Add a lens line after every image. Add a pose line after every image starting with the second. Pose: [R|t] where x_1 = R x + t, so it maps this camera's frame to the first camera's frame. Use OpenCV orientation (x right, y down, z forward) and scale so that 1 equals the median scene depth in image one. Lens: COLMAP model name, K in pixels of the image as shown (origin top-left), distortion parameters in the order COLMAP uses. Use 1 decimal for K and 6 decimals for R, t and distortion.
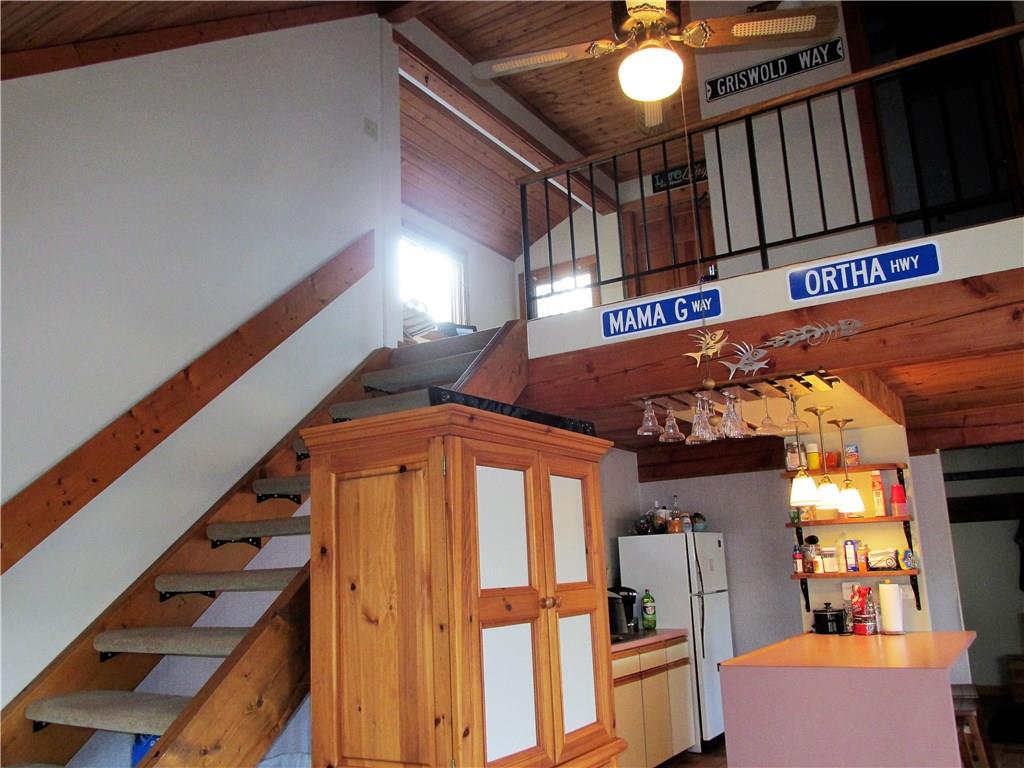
lens RADIAL K [[854.4, 0, 513.1], [0, 854.4, 381.7], [0, 0, 1]] dist [-0.027896, 0.001595]
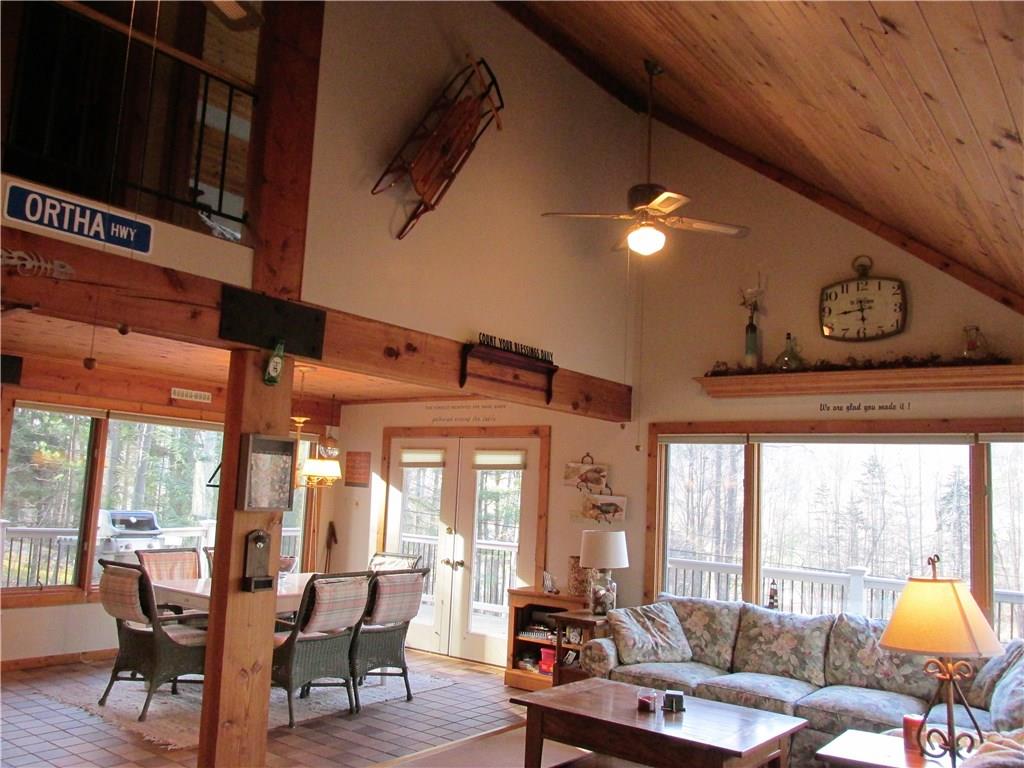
lens RADIAL K [[854.4, 0, 516.8], [0, 854.4, 382.4], [0, 0, 1]] dist [-0.027896, 0.001595]
pose [[0.082822, 0.170909, 0.981800, -0.421800], [-0.262338, 0.954176, -0.143970, 0.052006], [-0.961415, -0.245640, 0.123862, 0.315368]]
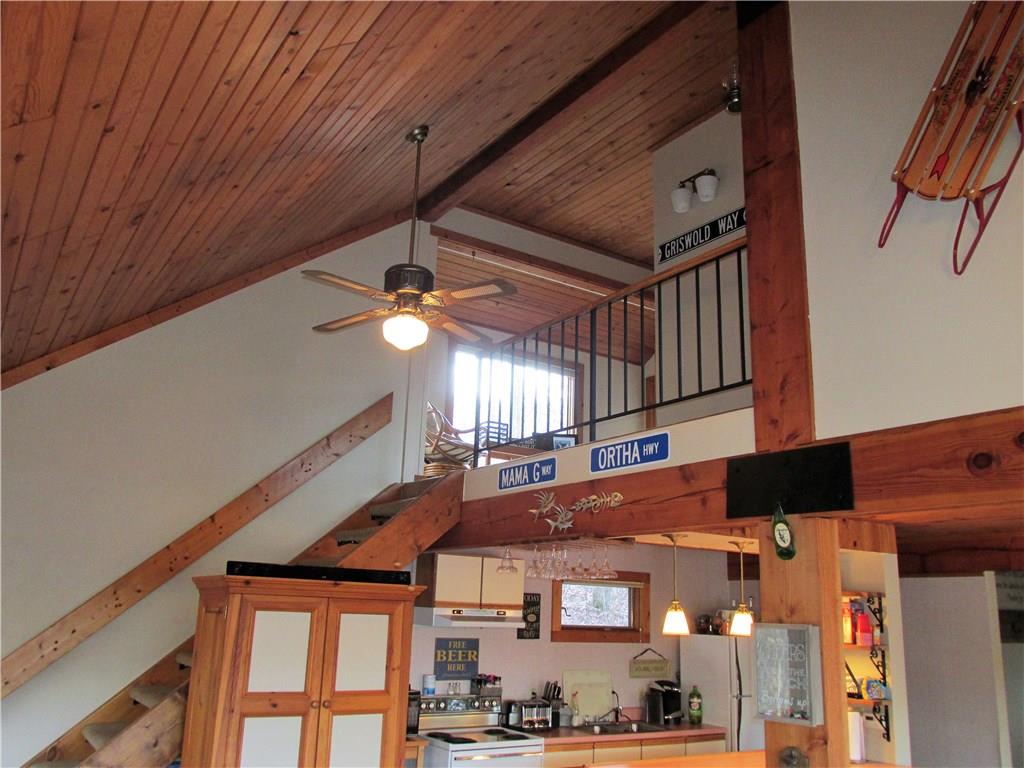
lens RADIAL K [[854.4, 0, 513.8], [0, 854.4, 380.7], [0, 0, 1]] dist [-0.027896, 0.001595]
pose [[0.906554, -0.038054, -0.420371, 0.689733], [0.018369, 0.998541, -0.050780, -0.153680], [0.421690, 0.038313, 0.905930, -0.150266]]
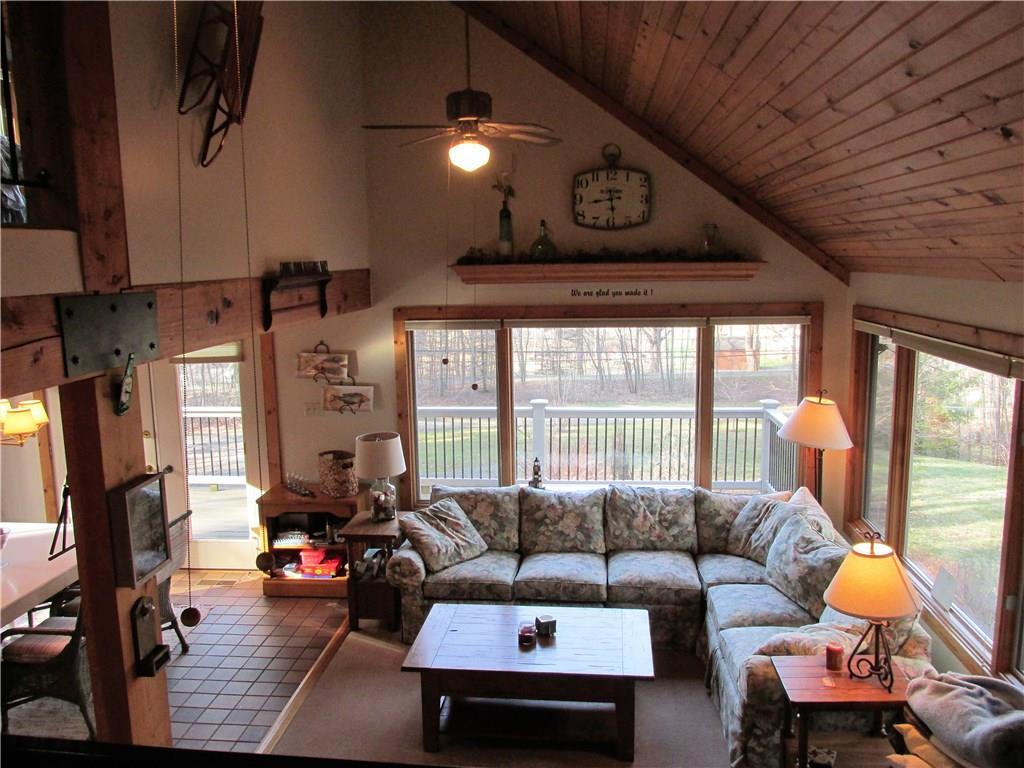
lens RADIAL K [[854.4, 0, 512.5], [0, 854.4, 379.7], [0, 0, 1]] dist [-0.027896, 0.001595]
pose [[-0.448837, -0.084740, 0.889587, -0.263797], [-0.154696, 0.987832, 0.016048, -0.113929], [-0.880122, -0.130412, -0.456484, 0.776617]]
